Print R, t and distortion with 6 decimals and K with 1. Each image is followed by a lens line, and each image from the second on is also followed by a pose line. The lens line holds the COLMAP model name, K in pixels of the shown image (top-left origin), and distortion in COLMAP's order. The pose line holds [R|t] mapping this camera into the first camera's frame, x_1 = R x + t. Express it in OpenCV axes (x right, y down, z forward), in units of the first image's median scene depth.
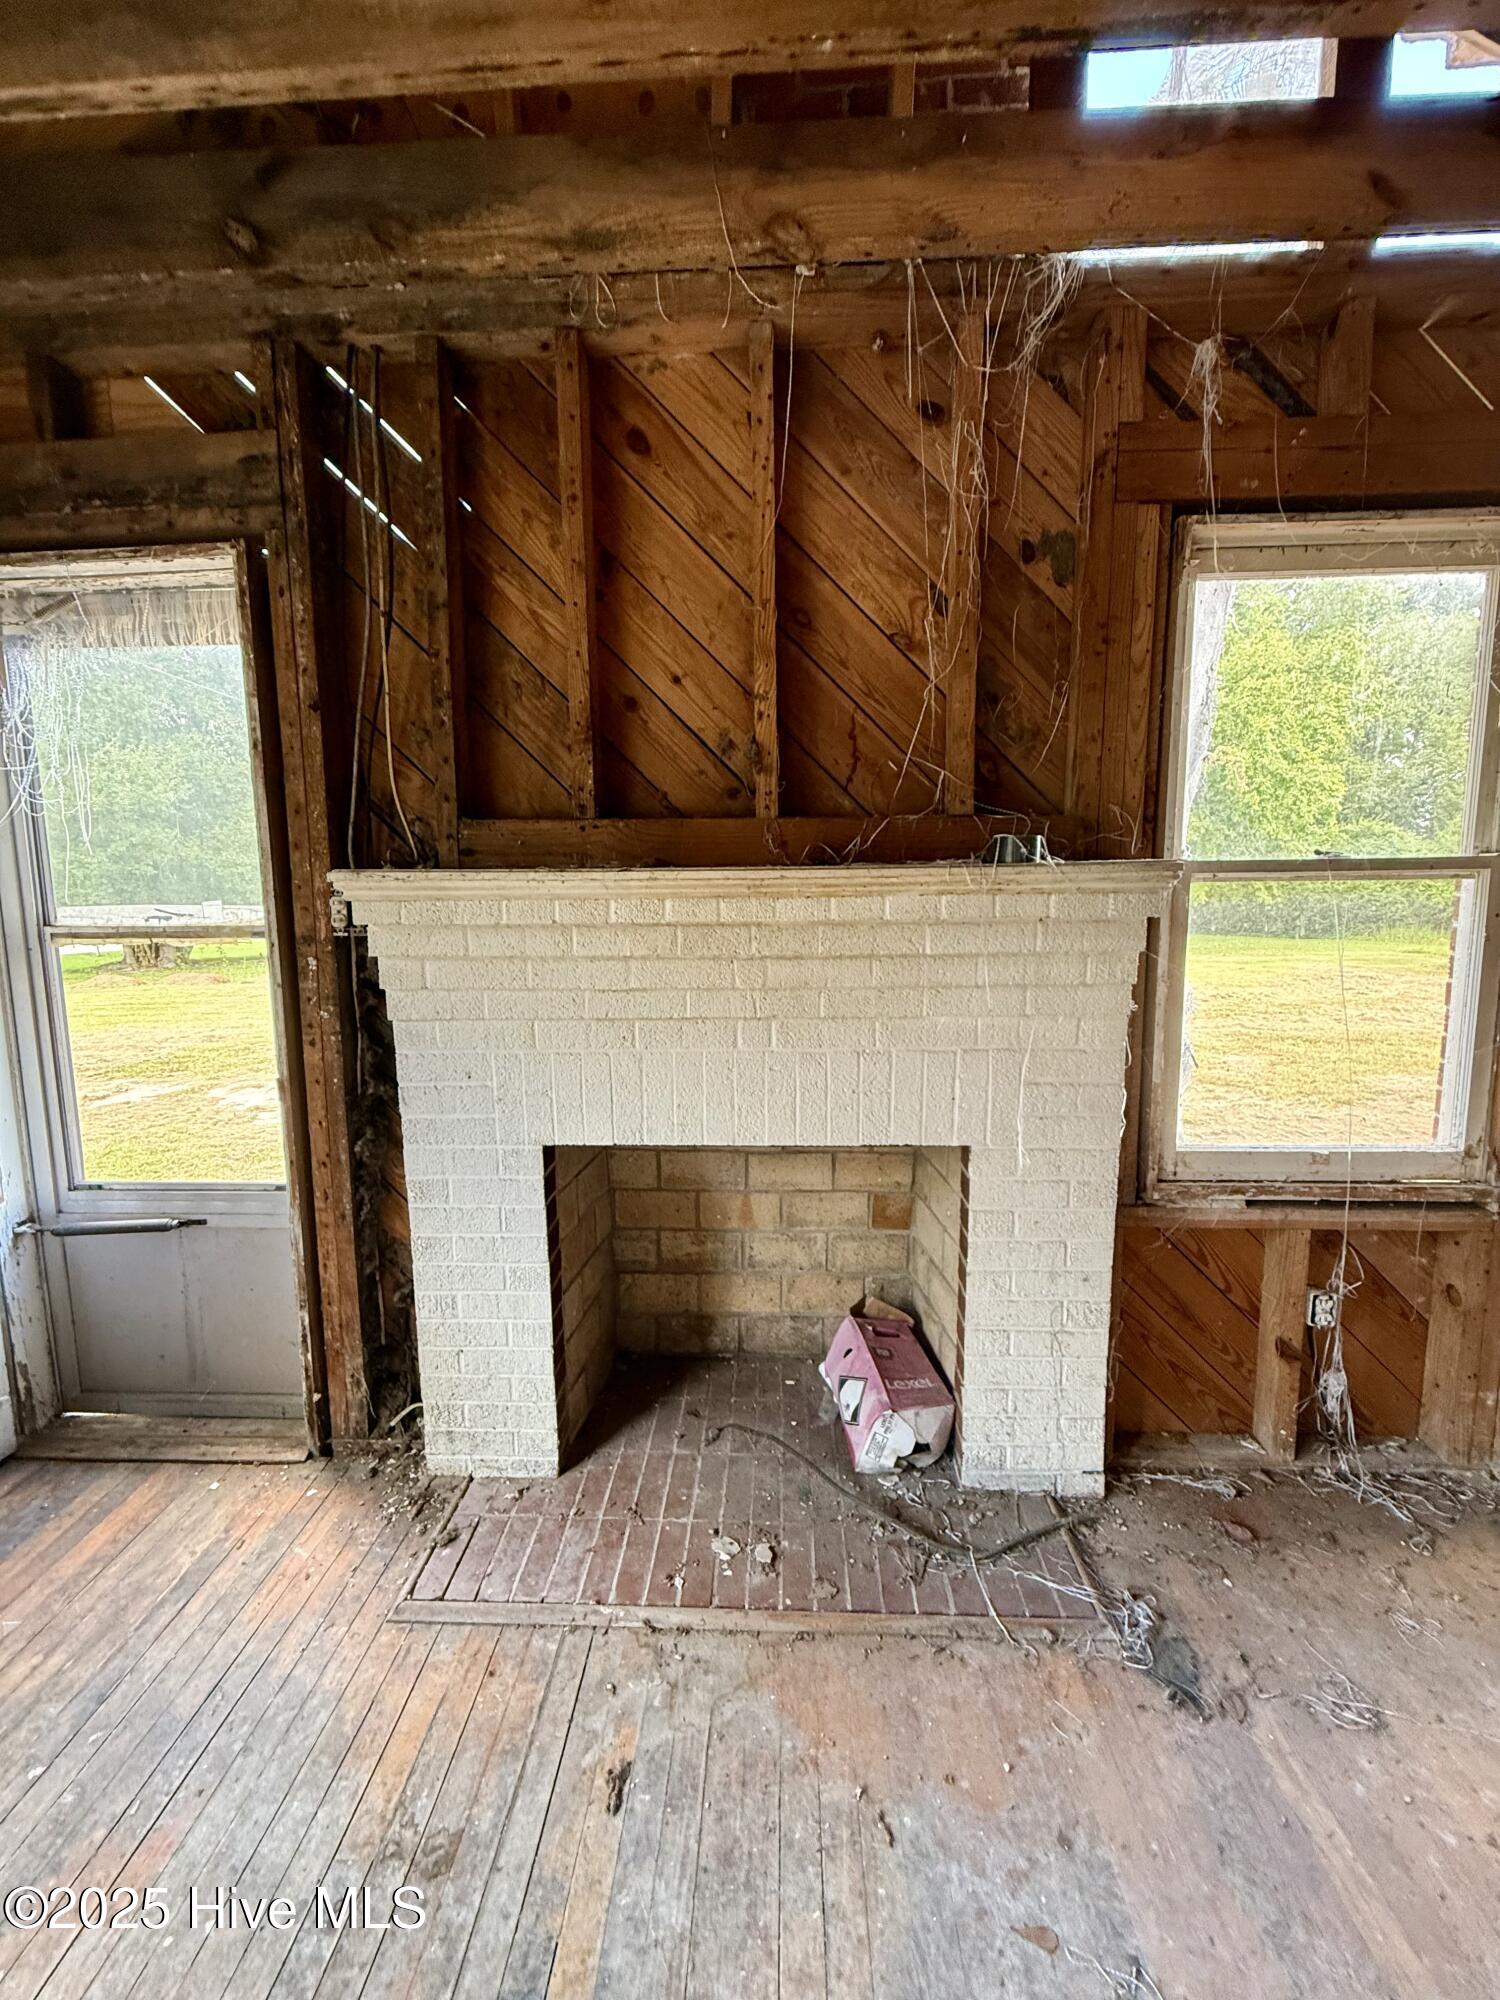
lens RADIAL K [[793.7, 0, 751.7], [0, 793.7, 995.9], [0, 0, 1]] dist [-0.000414, 0.000110]
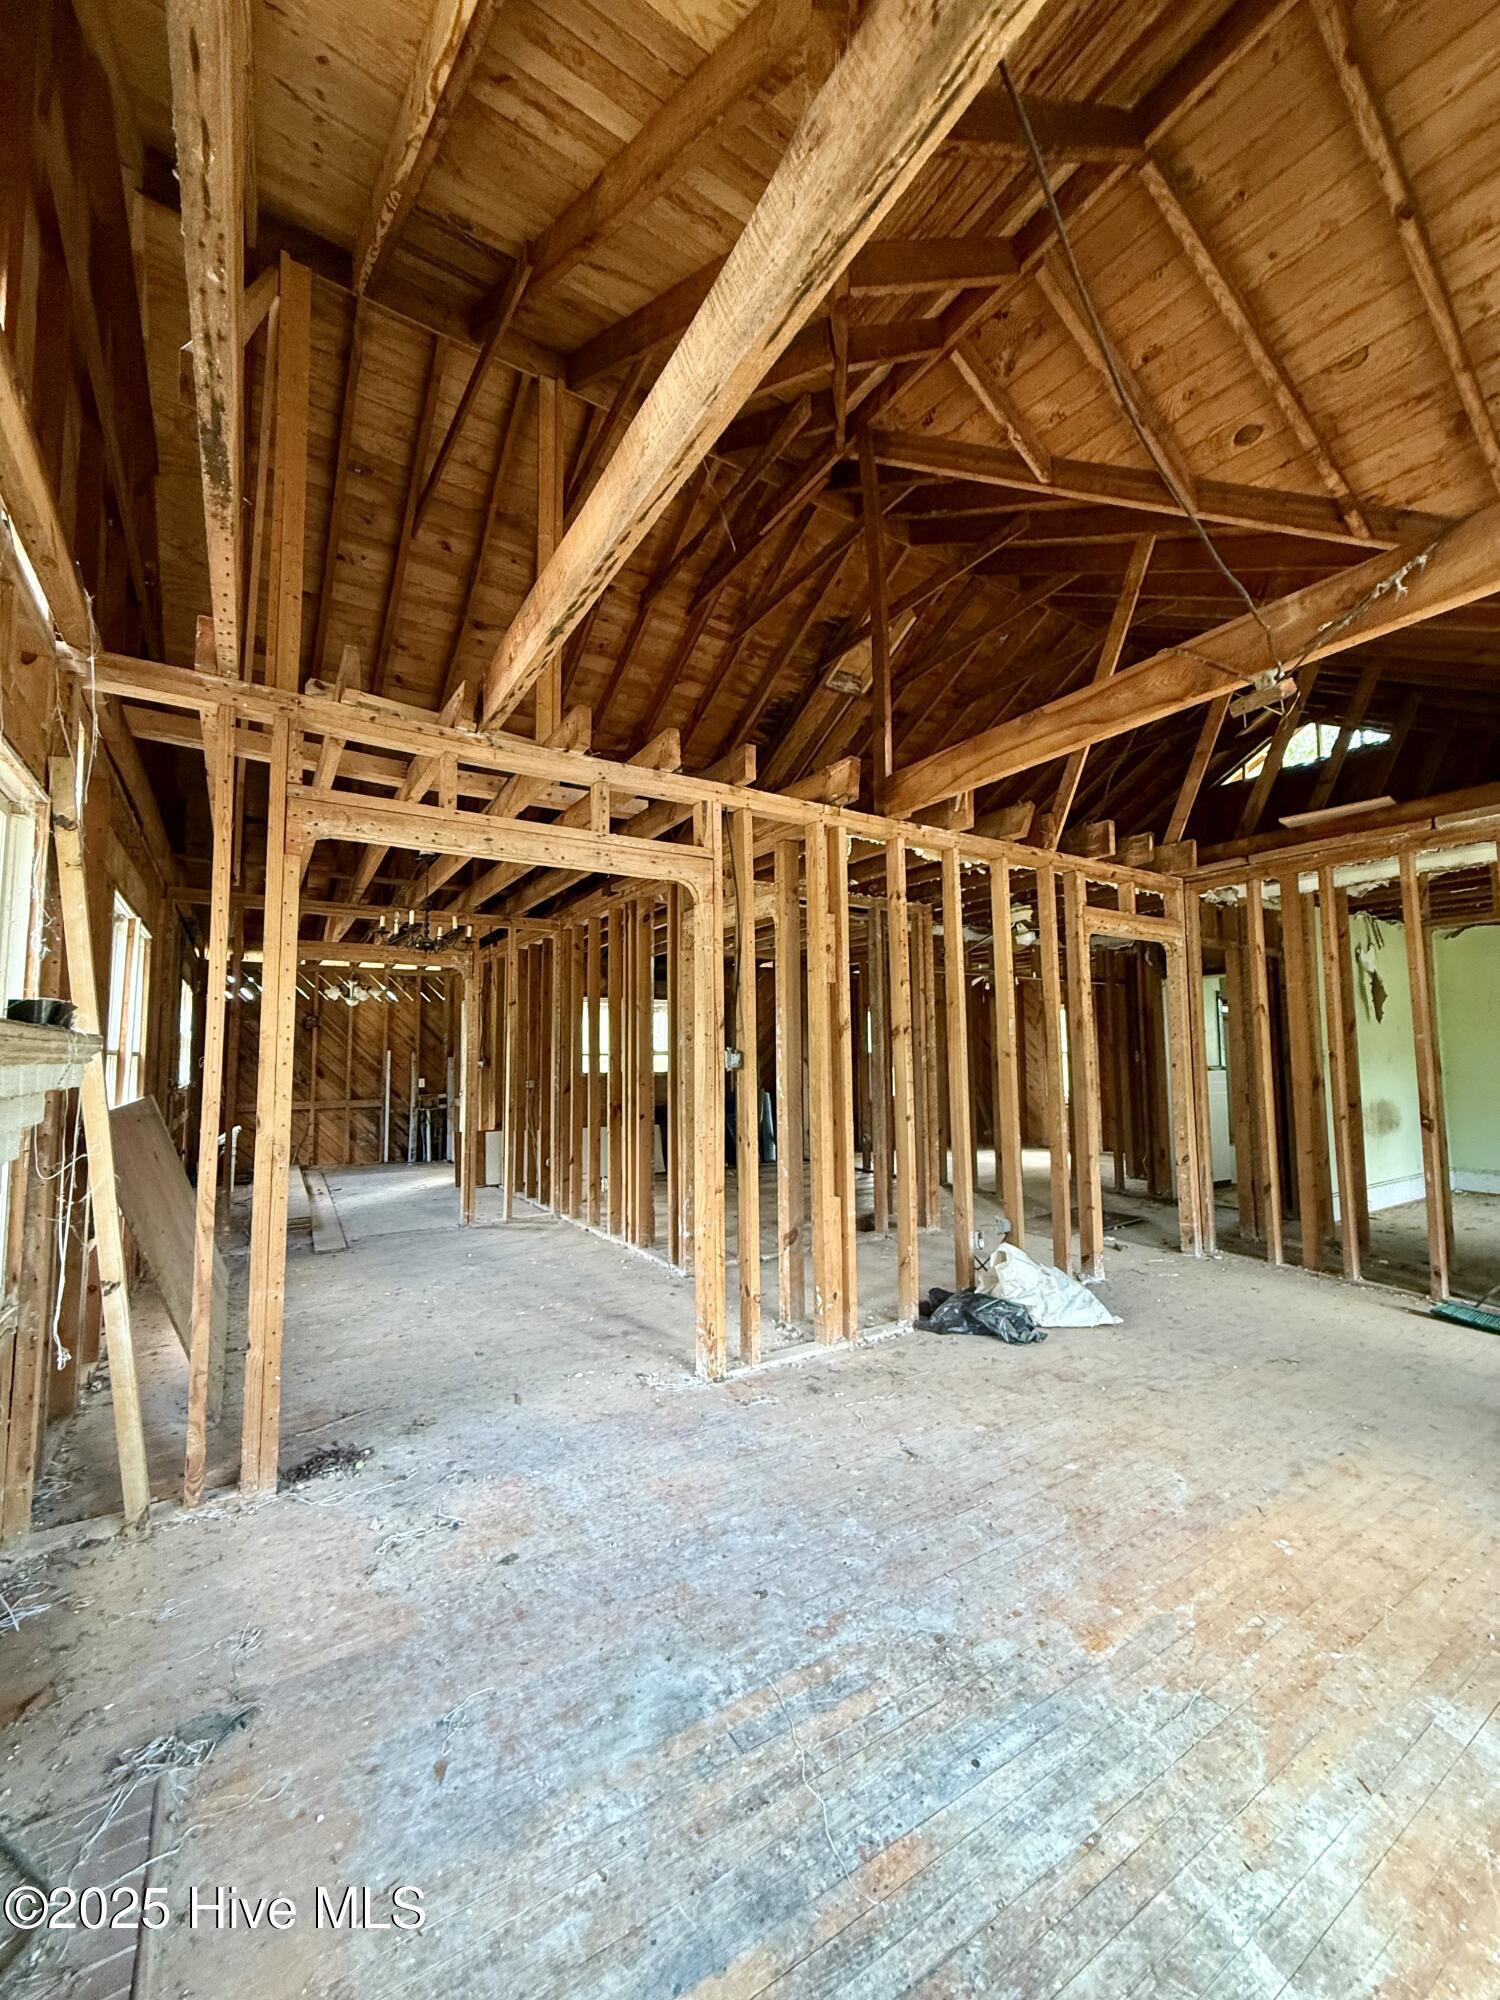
lens RADIAL K [[793.7, 0, 749.4], [0, 793.7, 996.8], [0, 0, 1]] dist [-0.000414, 0.000110]
pose [[-0.570396, 0.079634, 0.817500, -0.750622], [0.115501, 0.993176, -0.016159, -0.082623], [-0.813208, 0.085205, -0.575701, 0.742936]]
